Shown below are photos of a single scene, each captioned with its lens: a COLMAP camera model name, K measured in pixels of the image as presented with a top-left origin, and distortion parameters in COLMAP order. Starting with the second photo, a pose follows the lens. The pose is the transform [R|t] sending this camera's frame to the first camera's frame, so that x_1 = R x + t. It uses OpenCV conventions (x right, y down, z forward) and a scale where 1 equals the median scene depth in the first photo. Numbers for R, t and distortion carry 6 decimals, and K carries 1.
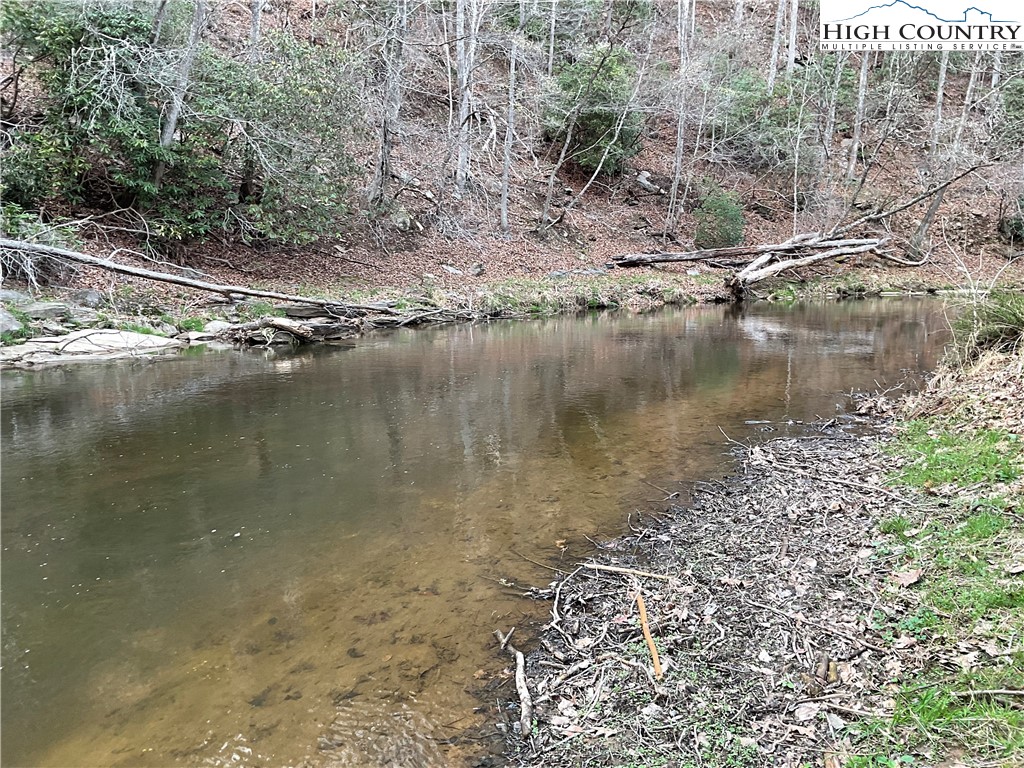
lens RADIAL K [[844.8, 0, 506.0], [0, 844.8, 380.8], [0, 0, 1]] dist [0.114704, -0.204899]
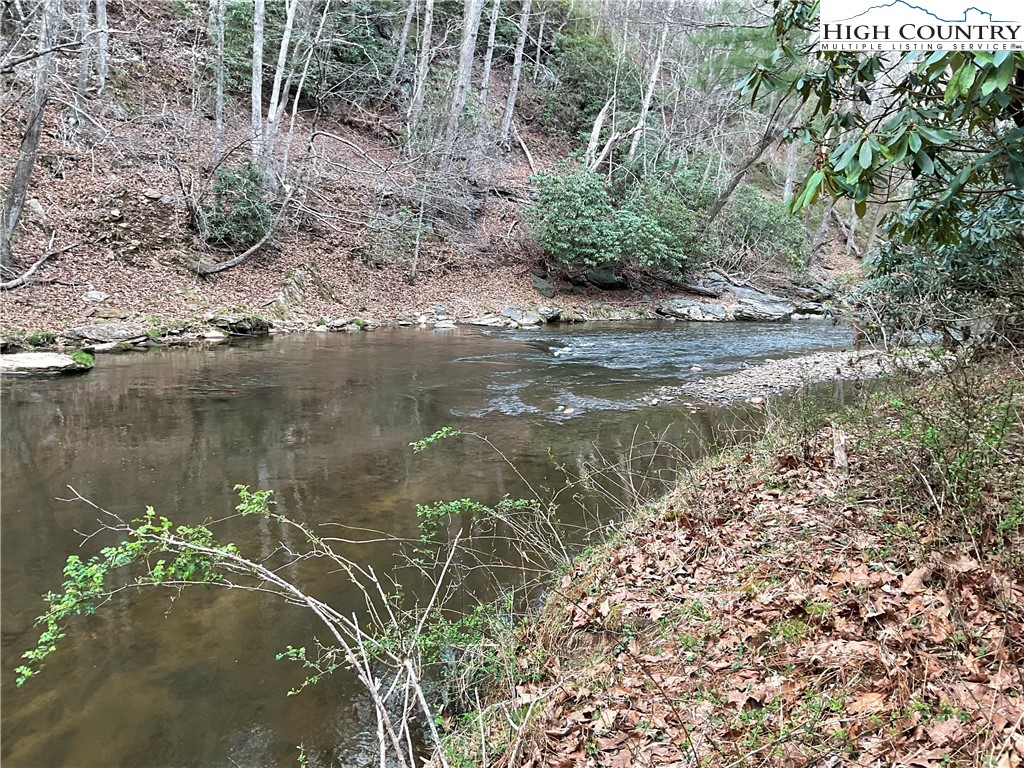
lens RADIAL K [[844.8, 0, 506.0], [0, 844.8, 380.8], [0, 0, 1]] dist [0.114704, -0.204899]
pose [[0.776391, -0.059763, 0.627412, 0.457879], [0.044160, 0.998206, 0.040436, -0.102532], [-0.628703, -0.003688, 0.777637, 0.487027]]
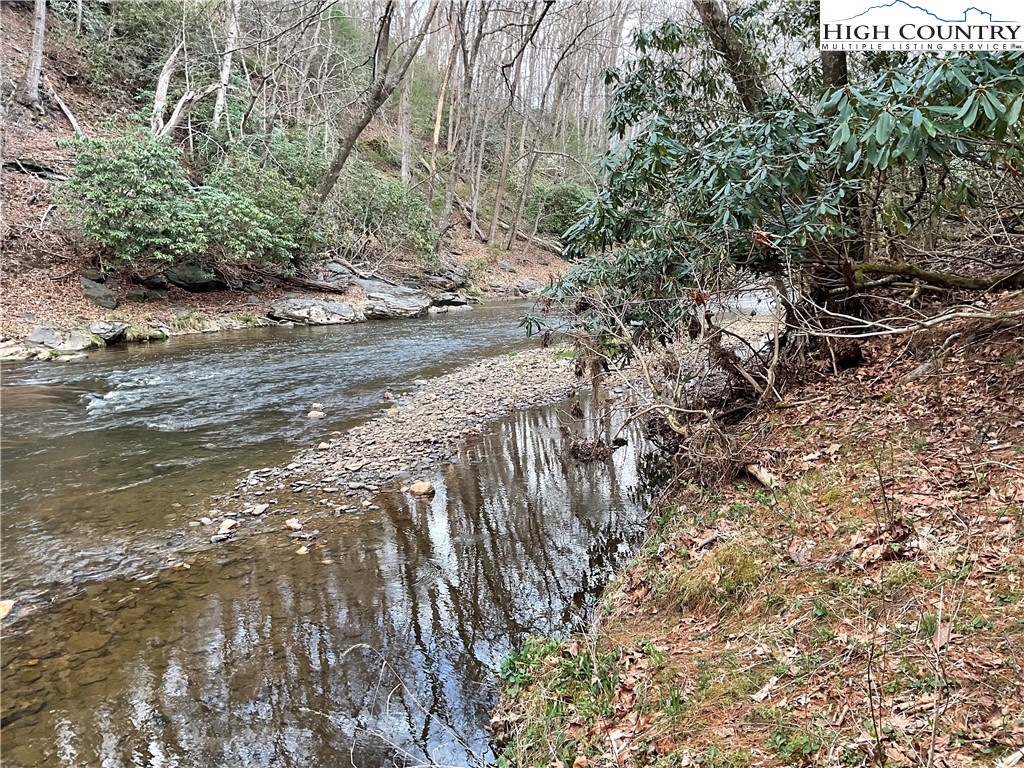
lens RADIAL K [[844.8, 0, 506.0], [0, 844.8, 380.8], [0, 0, 1]] dist [0.114704, -0.204899]
pose [[0.444495, -0.134415, 0.885639, 0.630774], [0.130264, 0.987867, 0.084552, -0.115434], [-0.886259, 0.077784, 0.456611, 0.610967]]
